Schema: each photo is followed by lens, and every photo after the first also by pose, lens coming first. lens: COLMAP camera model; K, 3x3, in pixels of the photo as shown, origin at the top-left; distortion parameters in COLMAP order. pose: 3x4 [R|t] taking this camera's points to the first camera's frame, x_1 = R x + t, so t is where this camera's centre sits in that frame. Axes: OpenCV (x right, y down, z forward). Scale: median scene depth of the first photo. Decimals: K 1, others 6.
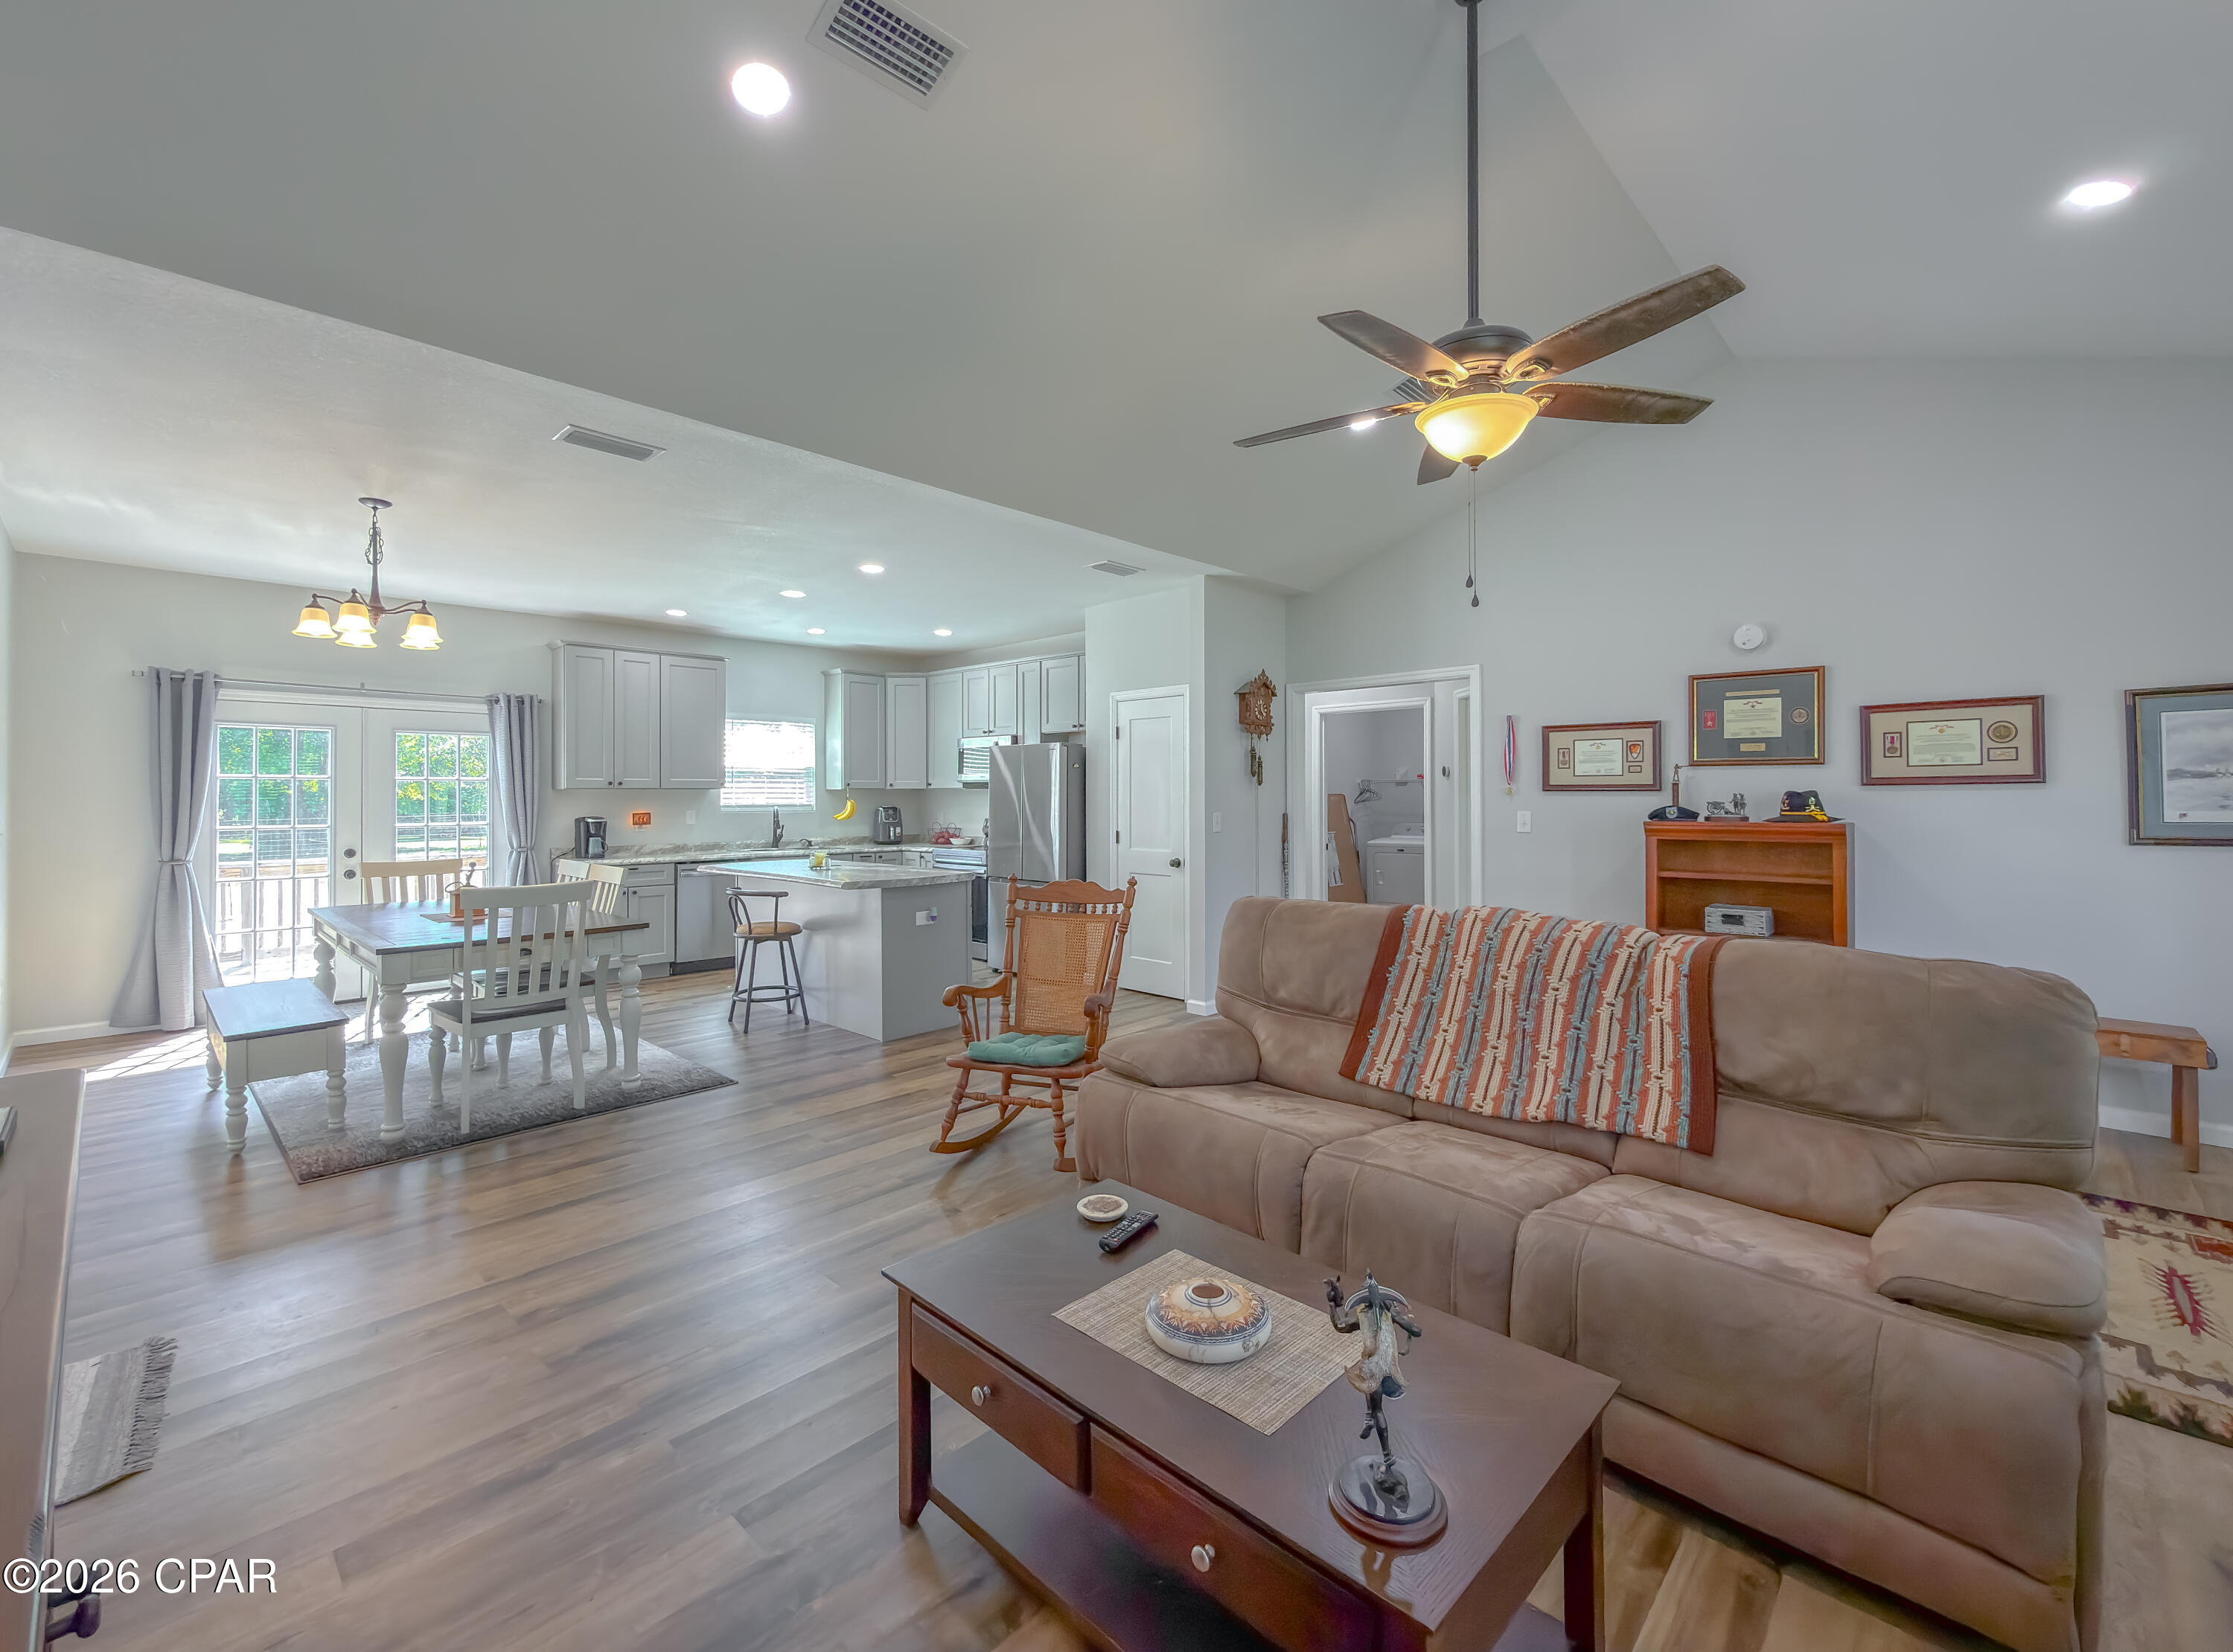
lens RADIAL K [[954.0, 0, 1117.3], [0, 954.0, 791.3], [0, 0, 1]] dist [-0.000849, 0.000240]
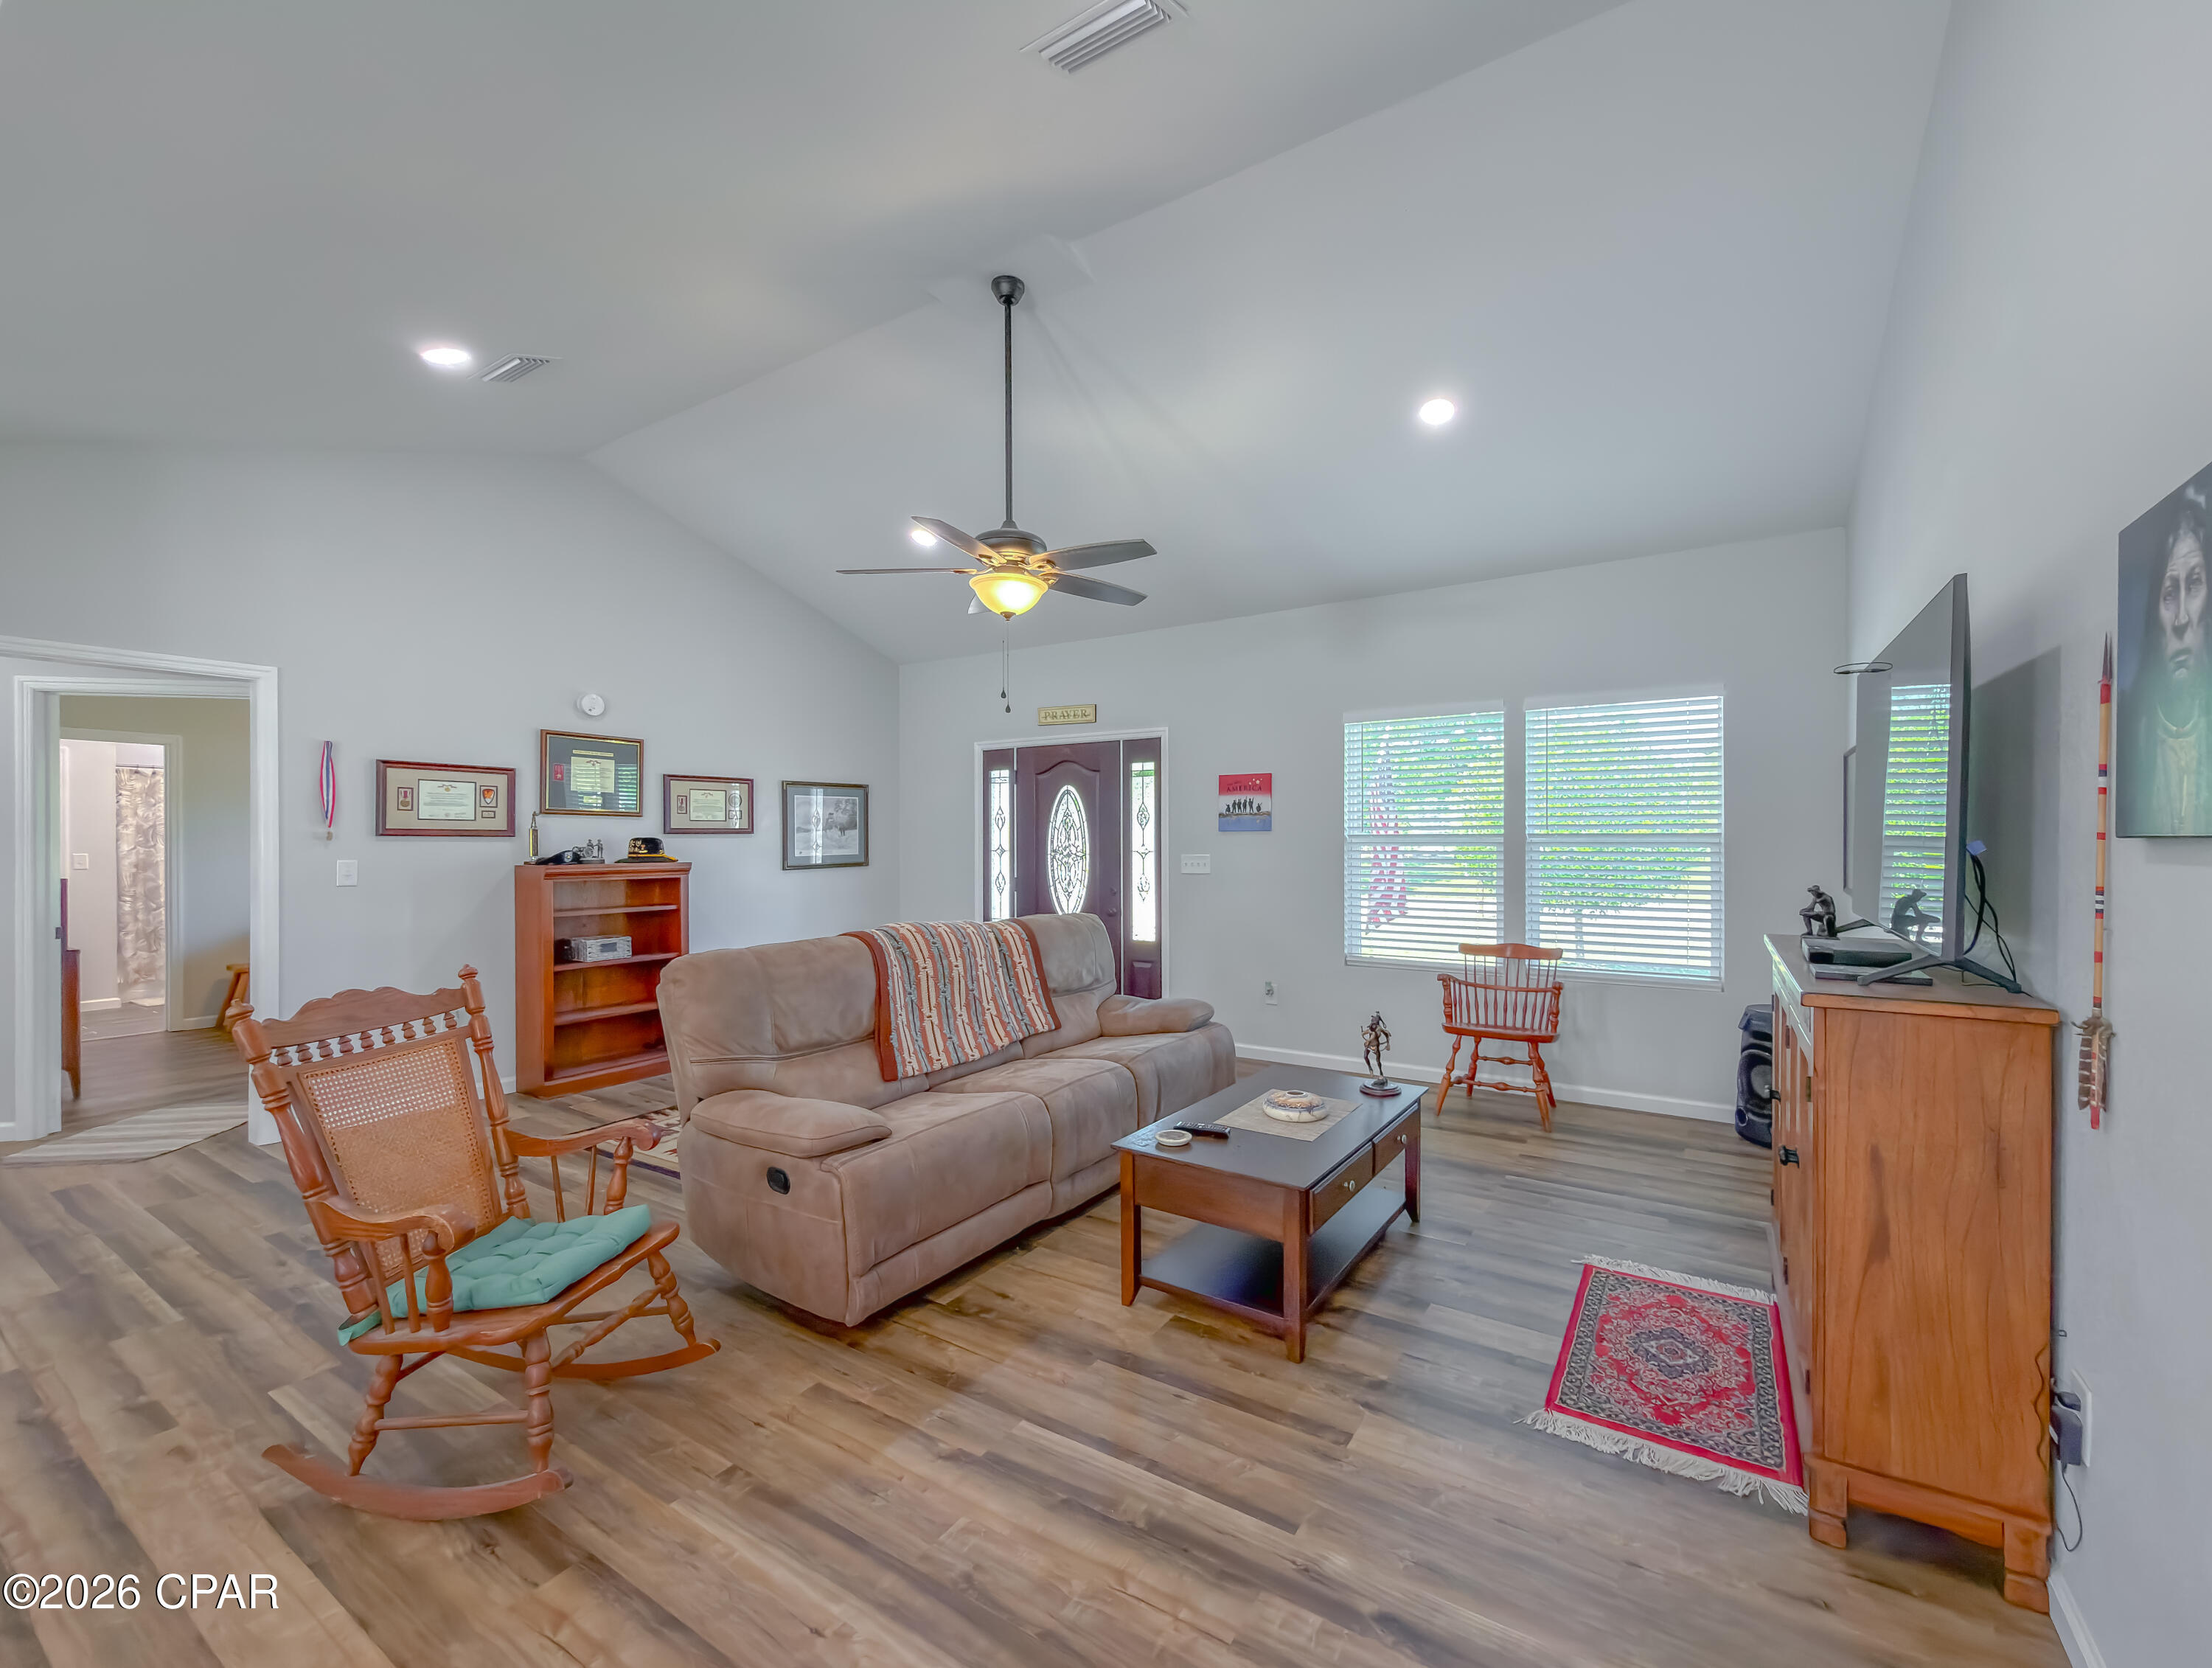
lens RADIAL K [[911.0, 0, 1134.9], [0, 911.0, 844.3], [0, 0, 1]] dist [0.000229, -0.000279]
pose [[-0.199195, 0.000133, 0.979960, -0.620820], [-0.002747, 0.999996, -0.000694, 0.007824], [-0.979956, -0.002830, -0.199194, 0.635340]]
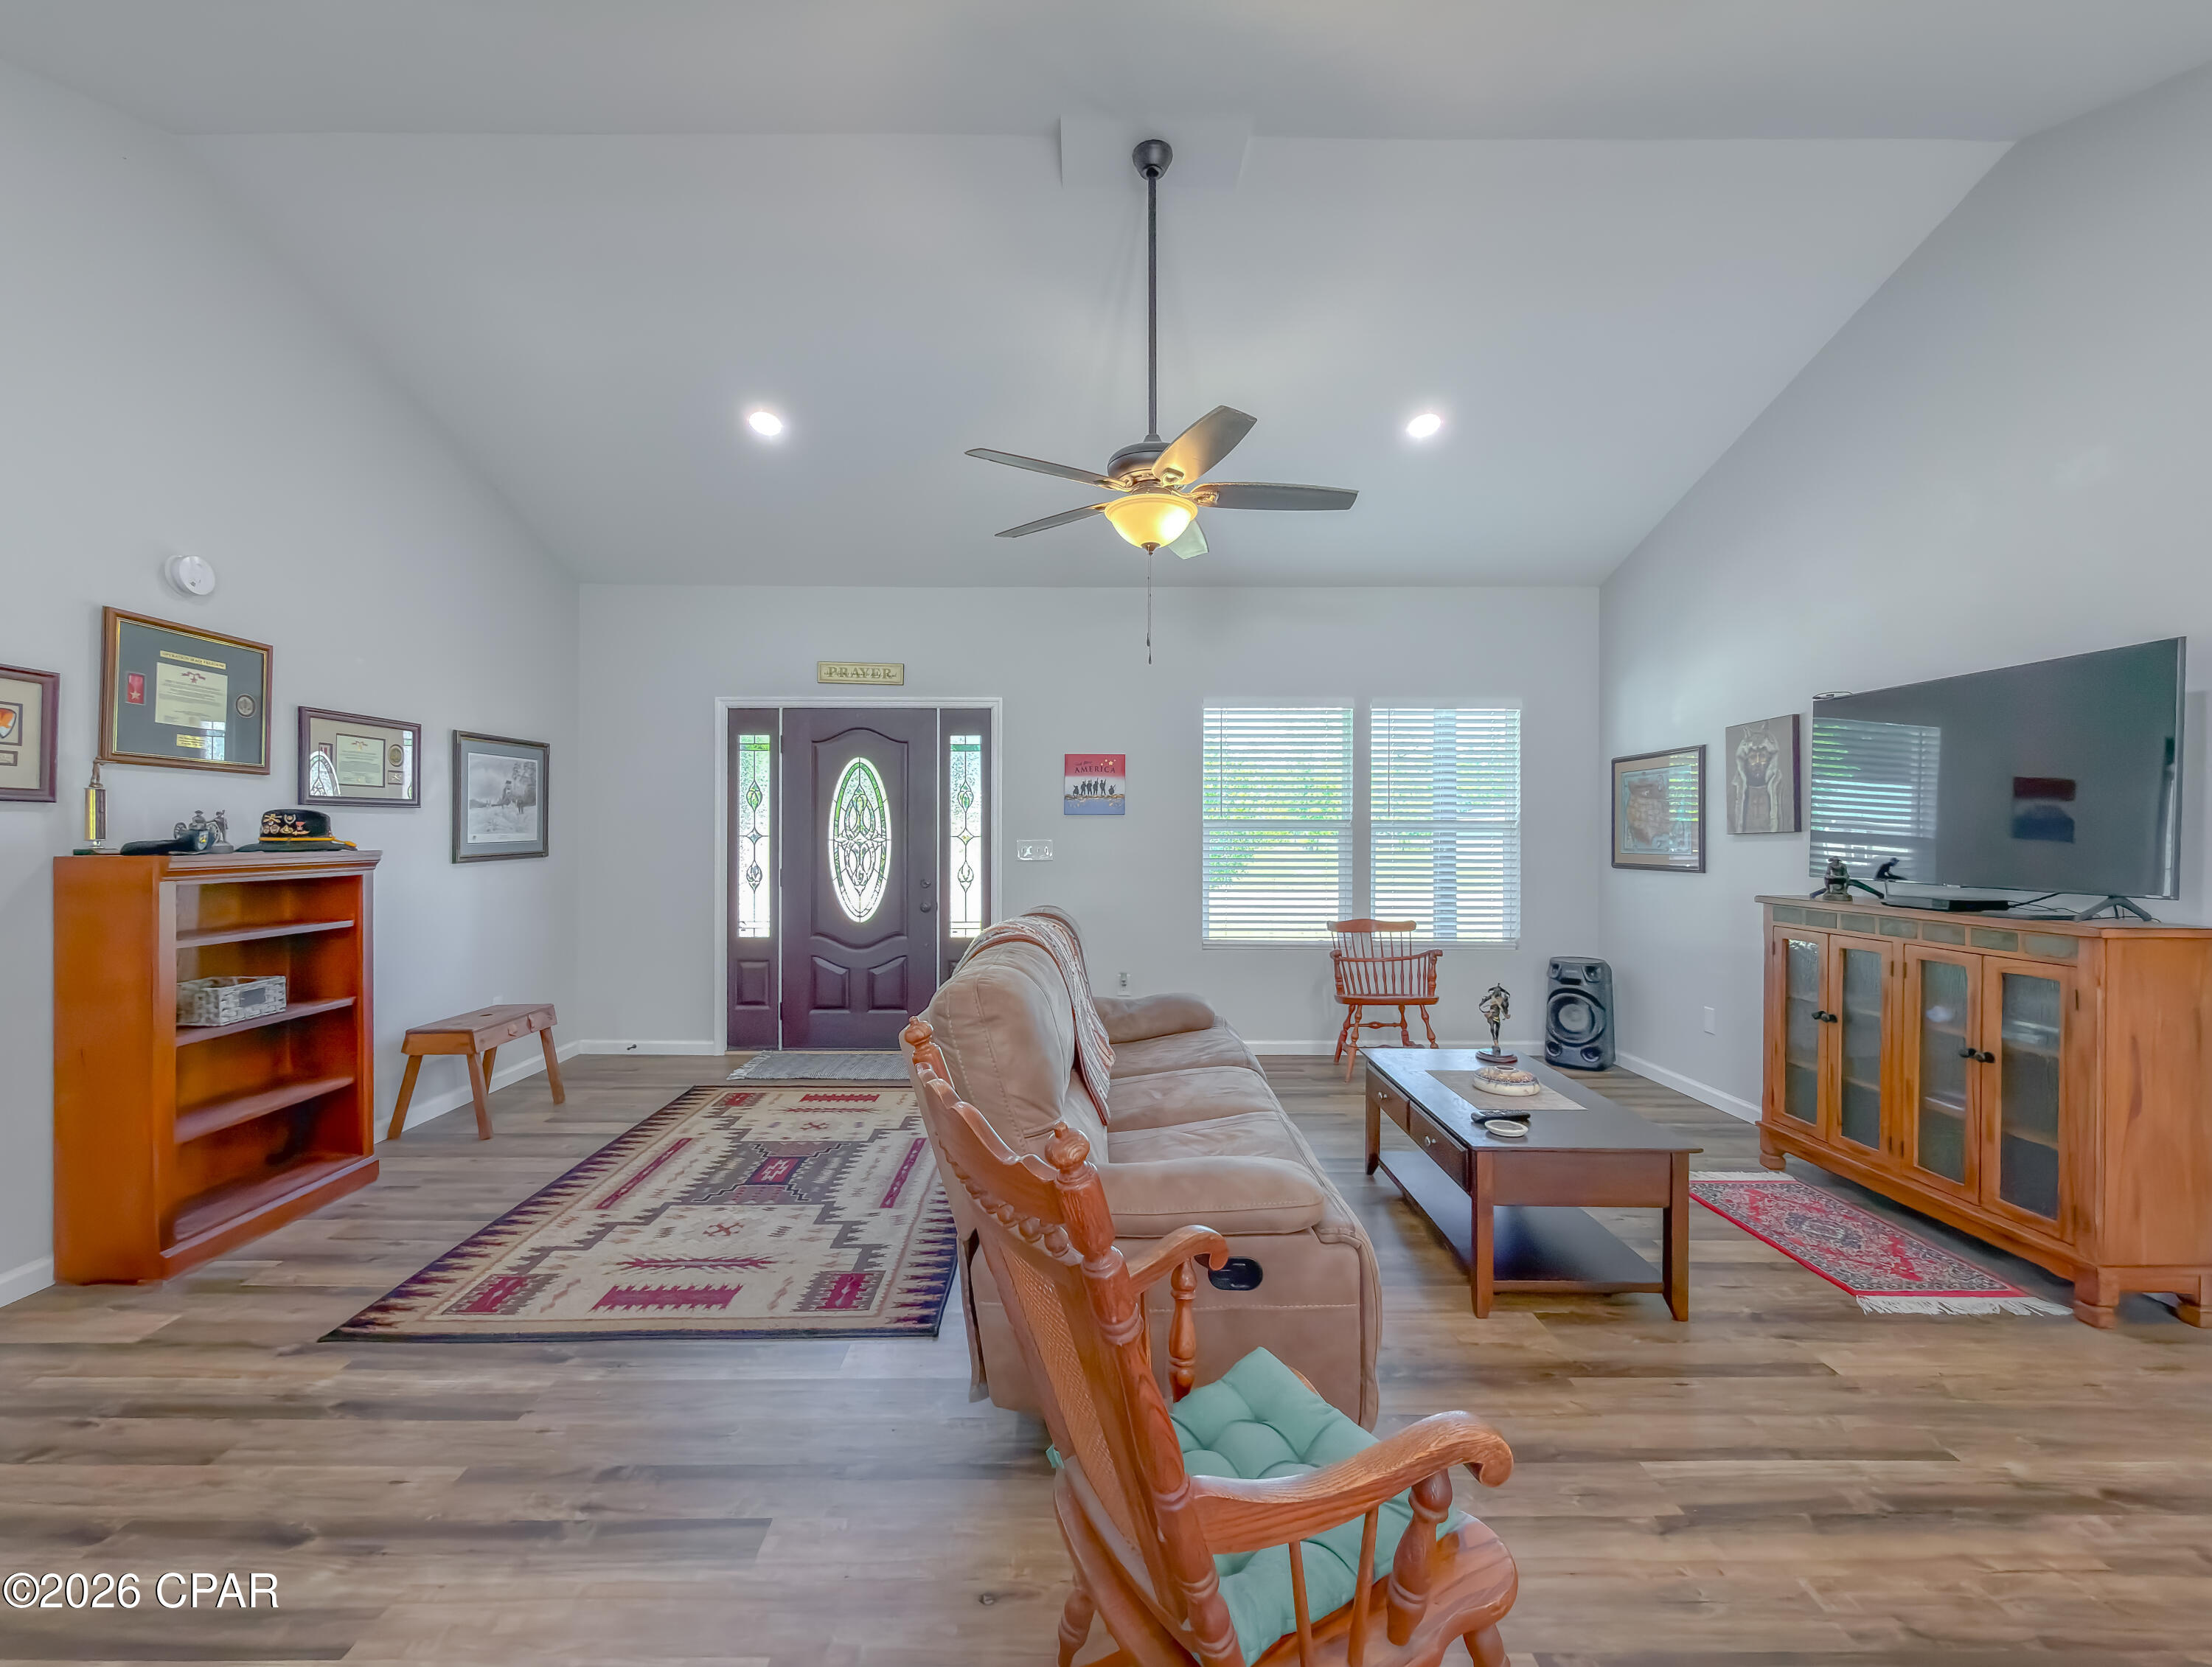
lens RADIAL K [[925.7, 0, 1081.1], [0, 925.7, 834.8], [0, 0, 1]] dist [0.000230, -0.000031]
pose [[-0.690963, 0.000445, 0.722890, -0.255068], [-0.004400, 0.999979, -0.004822, 0.021189], [-0.722877, -0.006512, -0.690946, 1.108256]]
